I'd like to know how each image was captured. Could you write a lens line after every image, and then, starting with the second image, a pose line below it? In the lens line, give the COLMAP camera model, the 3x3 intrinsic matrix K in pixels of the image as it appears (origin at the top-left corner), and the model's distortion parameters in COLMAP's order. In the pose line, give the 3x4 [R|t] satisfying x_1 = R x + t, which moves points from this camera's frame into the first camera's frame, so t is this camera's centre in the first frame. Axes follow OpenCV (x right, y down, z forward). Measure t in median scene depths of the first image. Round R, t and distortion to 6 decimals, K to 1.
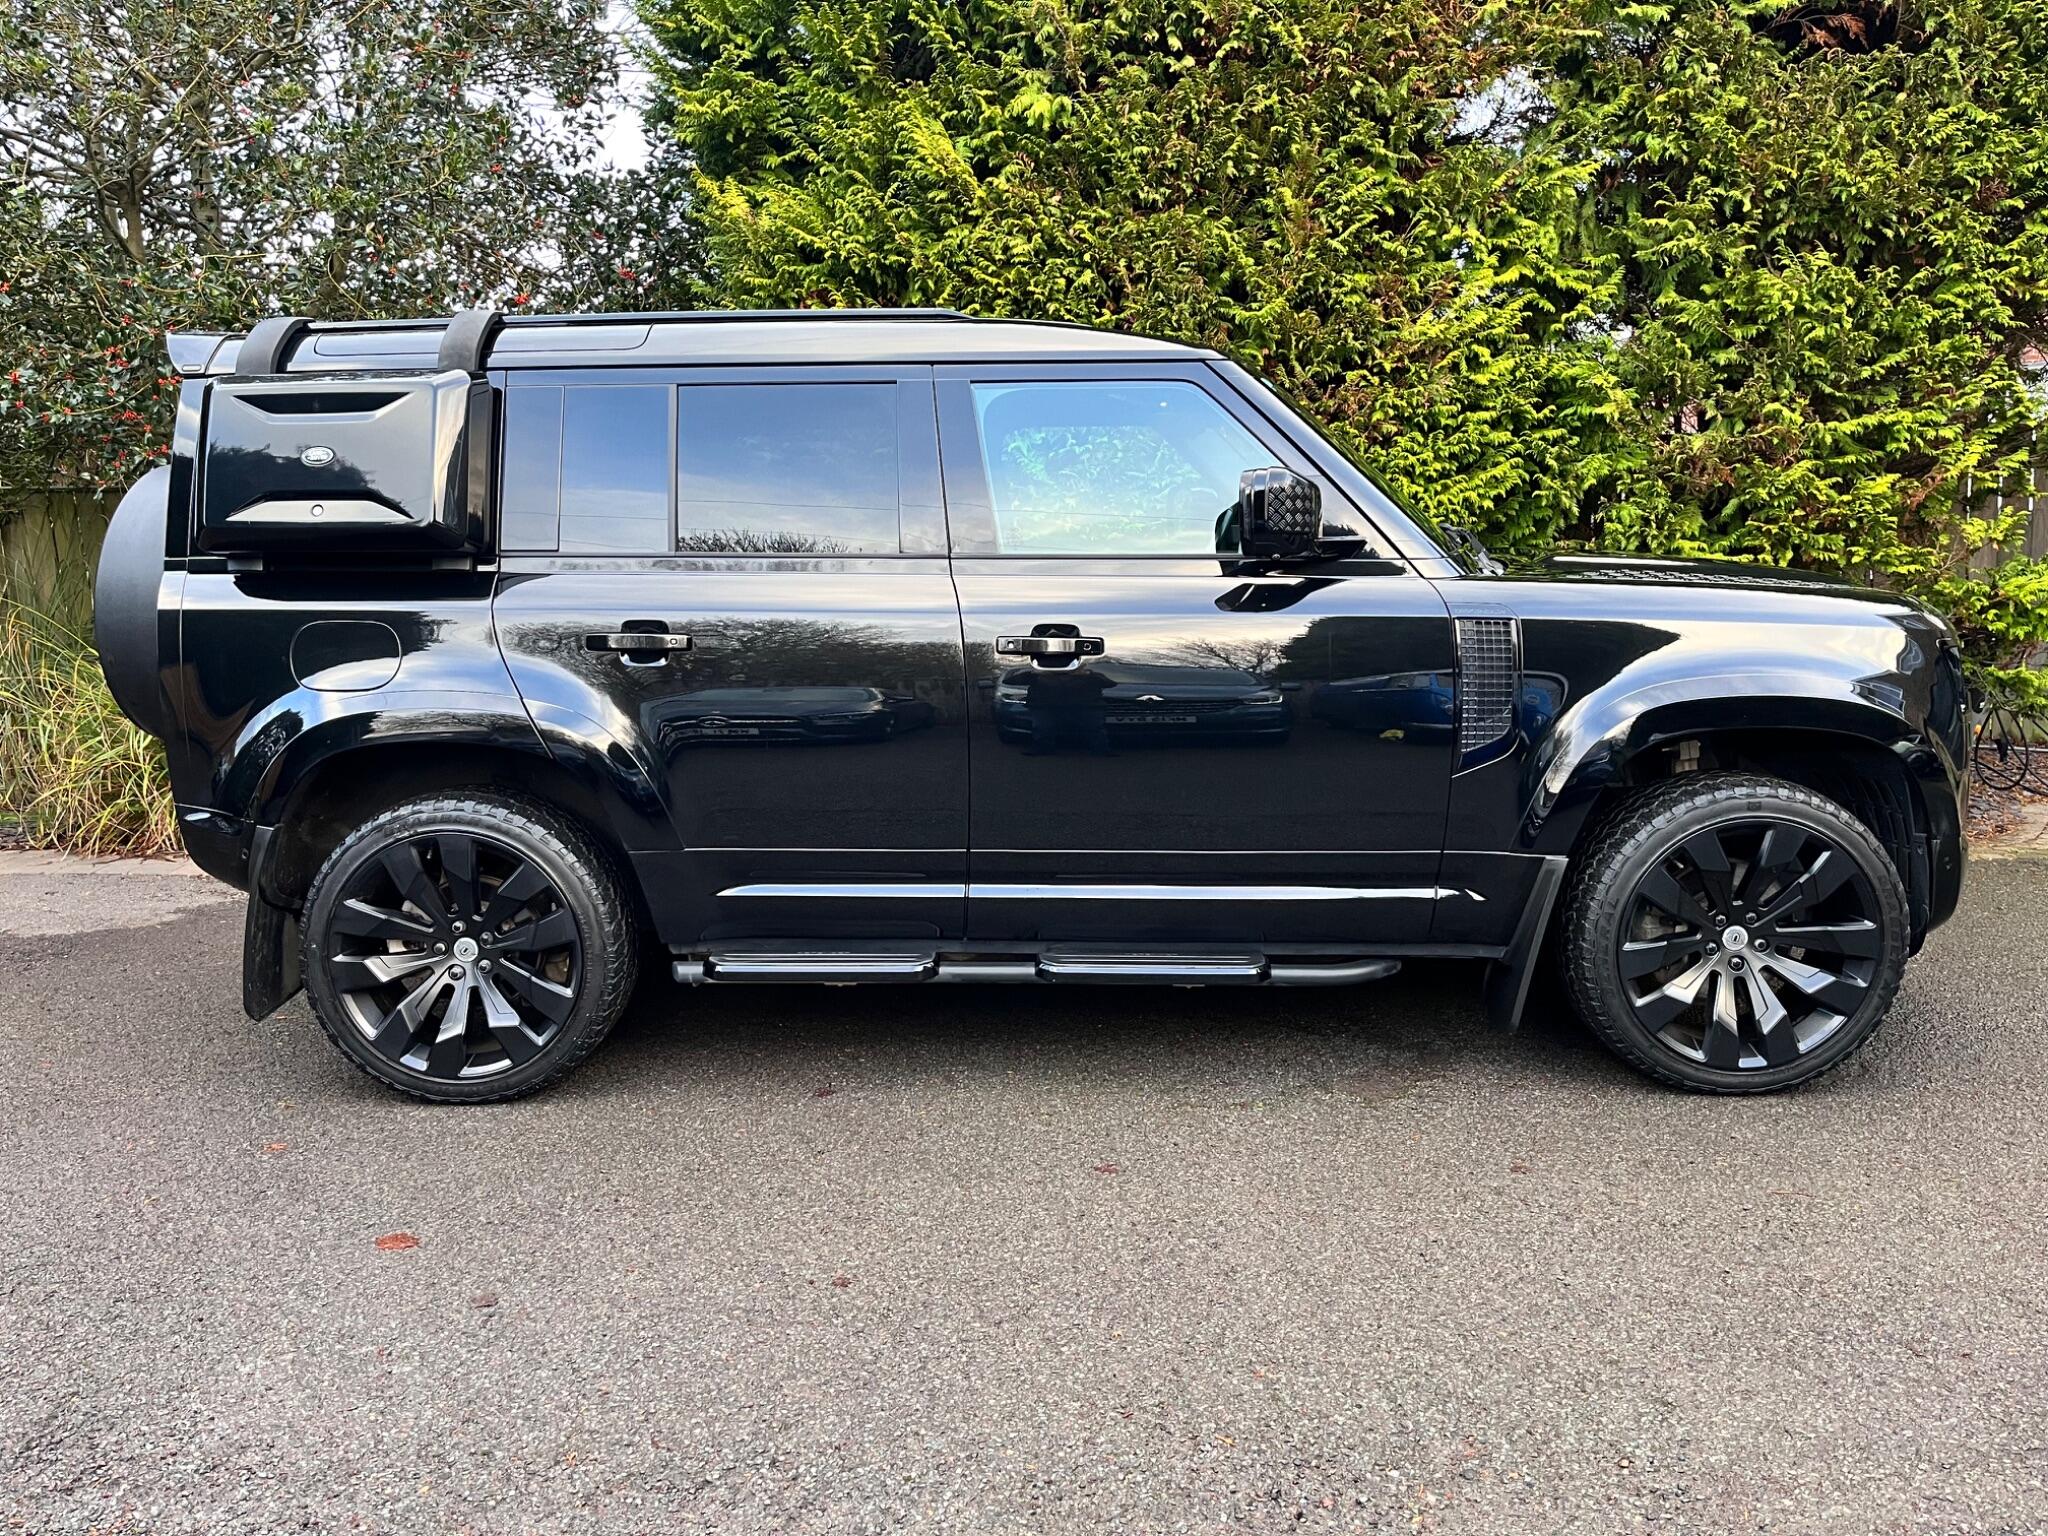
lens RADIAL K [[1566.7, 0, 1042.2], [0, 1566.7, 778.0], [0, 0, 1]] dist [0.082803, -0.124545]
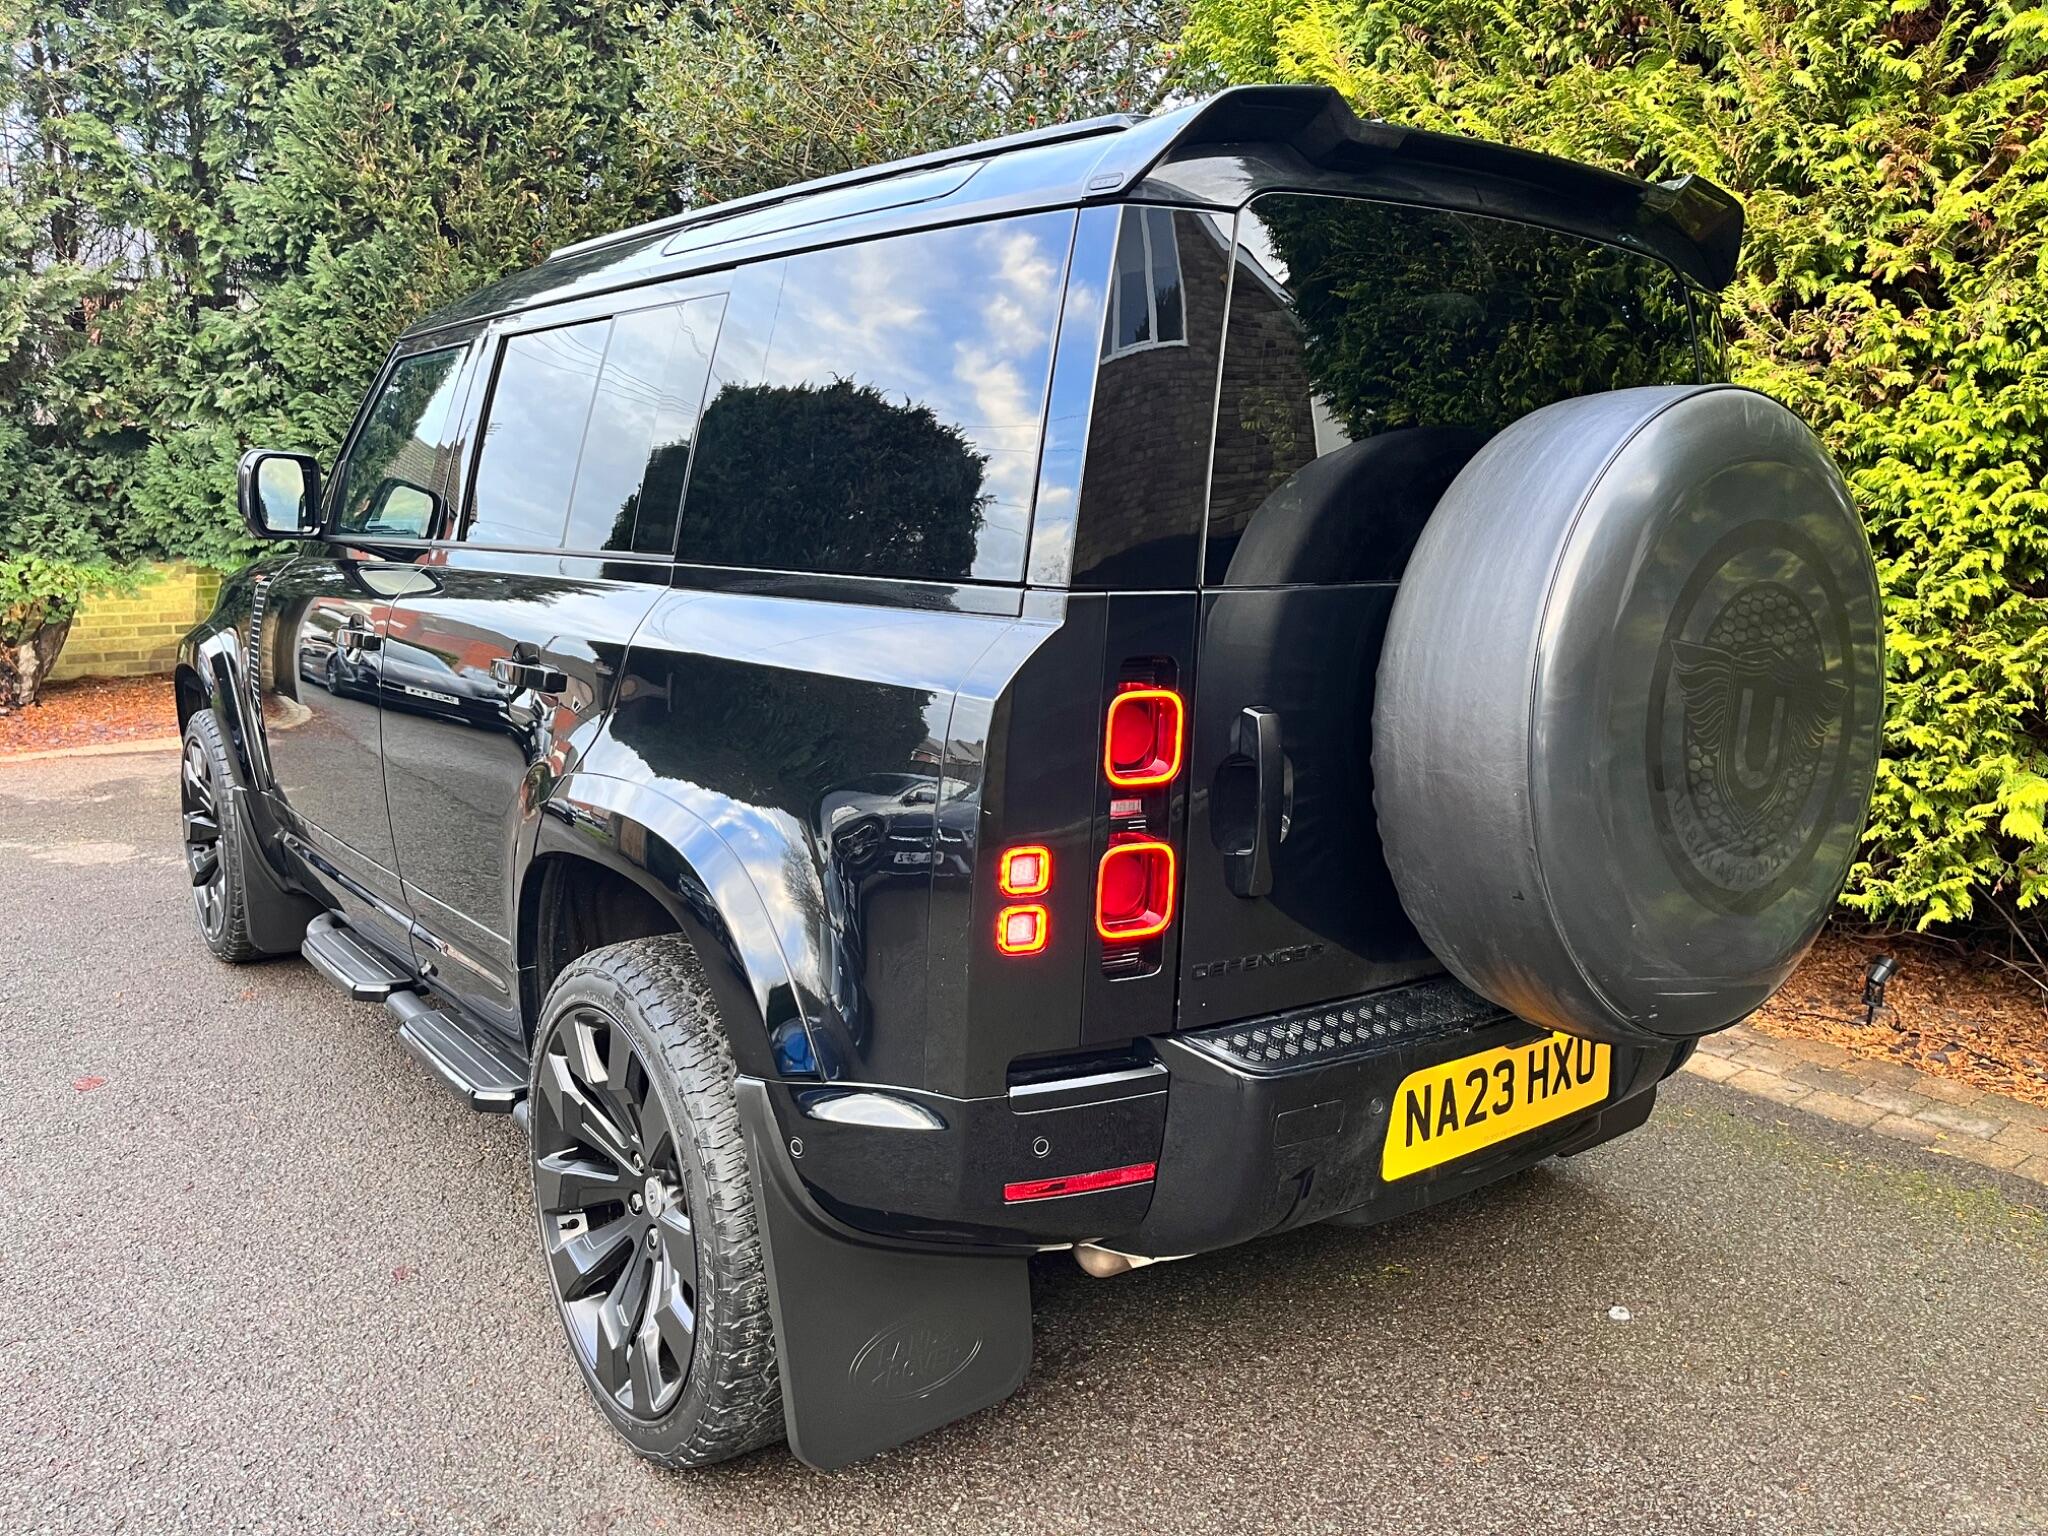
lens RADIAL K [[1566.7, 0, 1030.0], [0, 1566.7, 758.7], [0, 0, 1]] dist [0.082803, -0.124545]
pose [[0.641645, 0.148760, -0.752437, 0.488757], [-0.143866, 0.986942, 0.072439, -0.083677], [0.753388, 0.061770, 0.654668, 0.400740]]
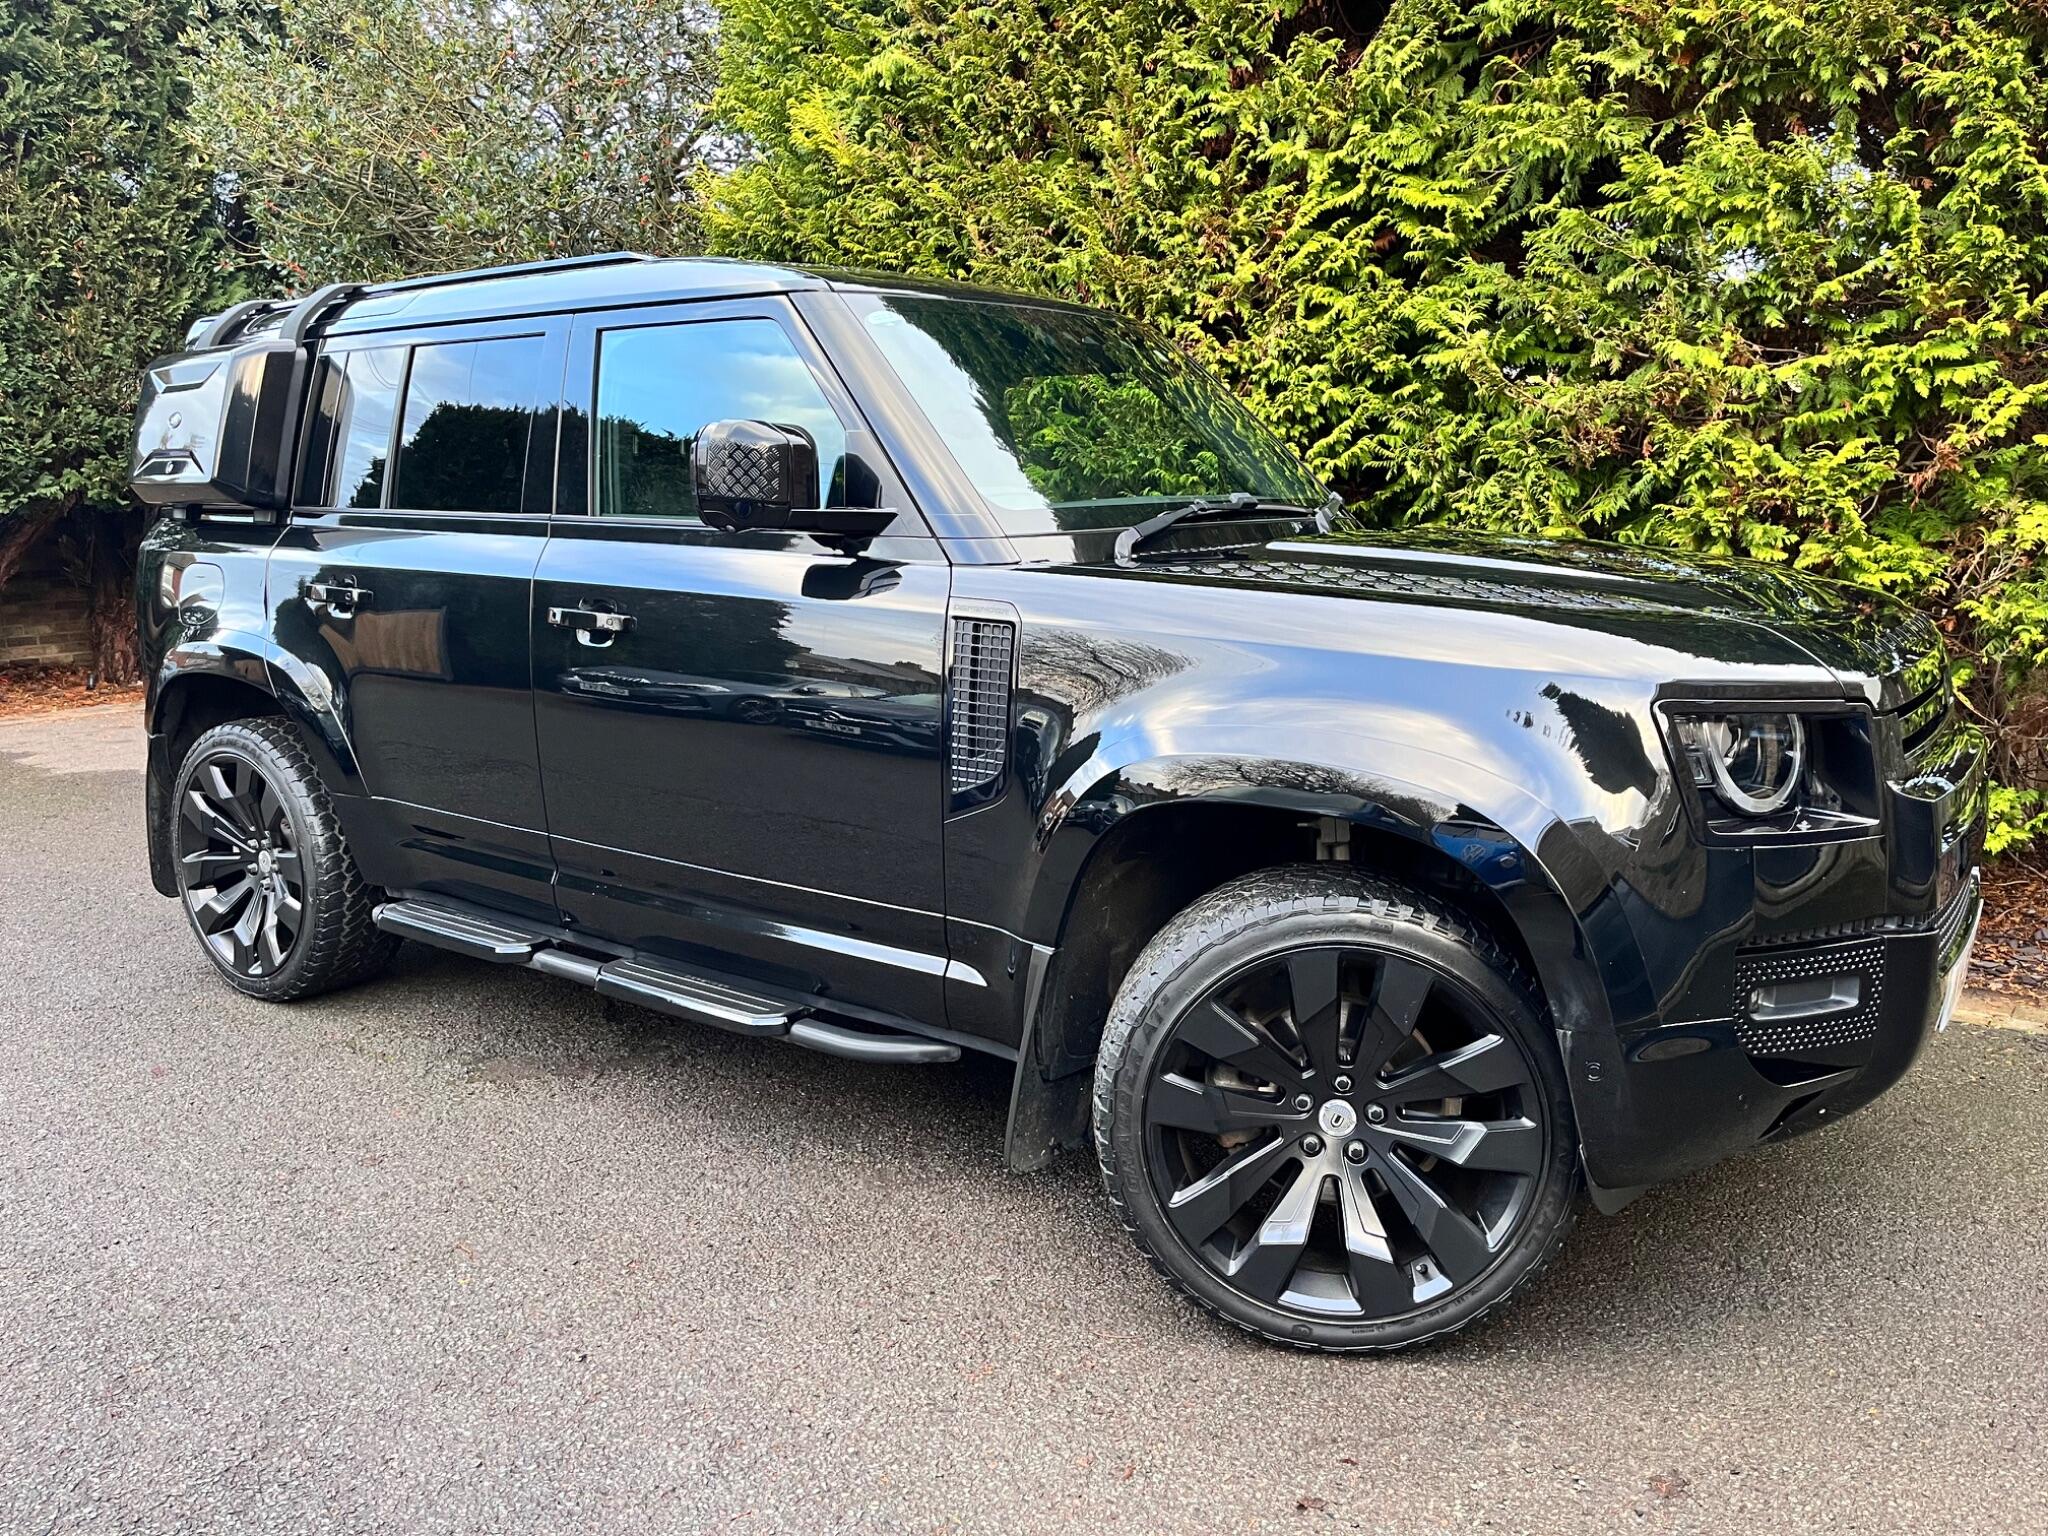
lens RADIAL K [[1566.7, 0, 1038.7], [0, 1566.7, 757.9], [0, 0, 1]] dist [0.082803, -0.124545]
pose [[0.827521, 0.103734, -0.551769, 0.648937], [-0.098689, 0.994356, 0.038932, -0.047645], [0.552694, 0.022236, 0.833088, 0.246692]]
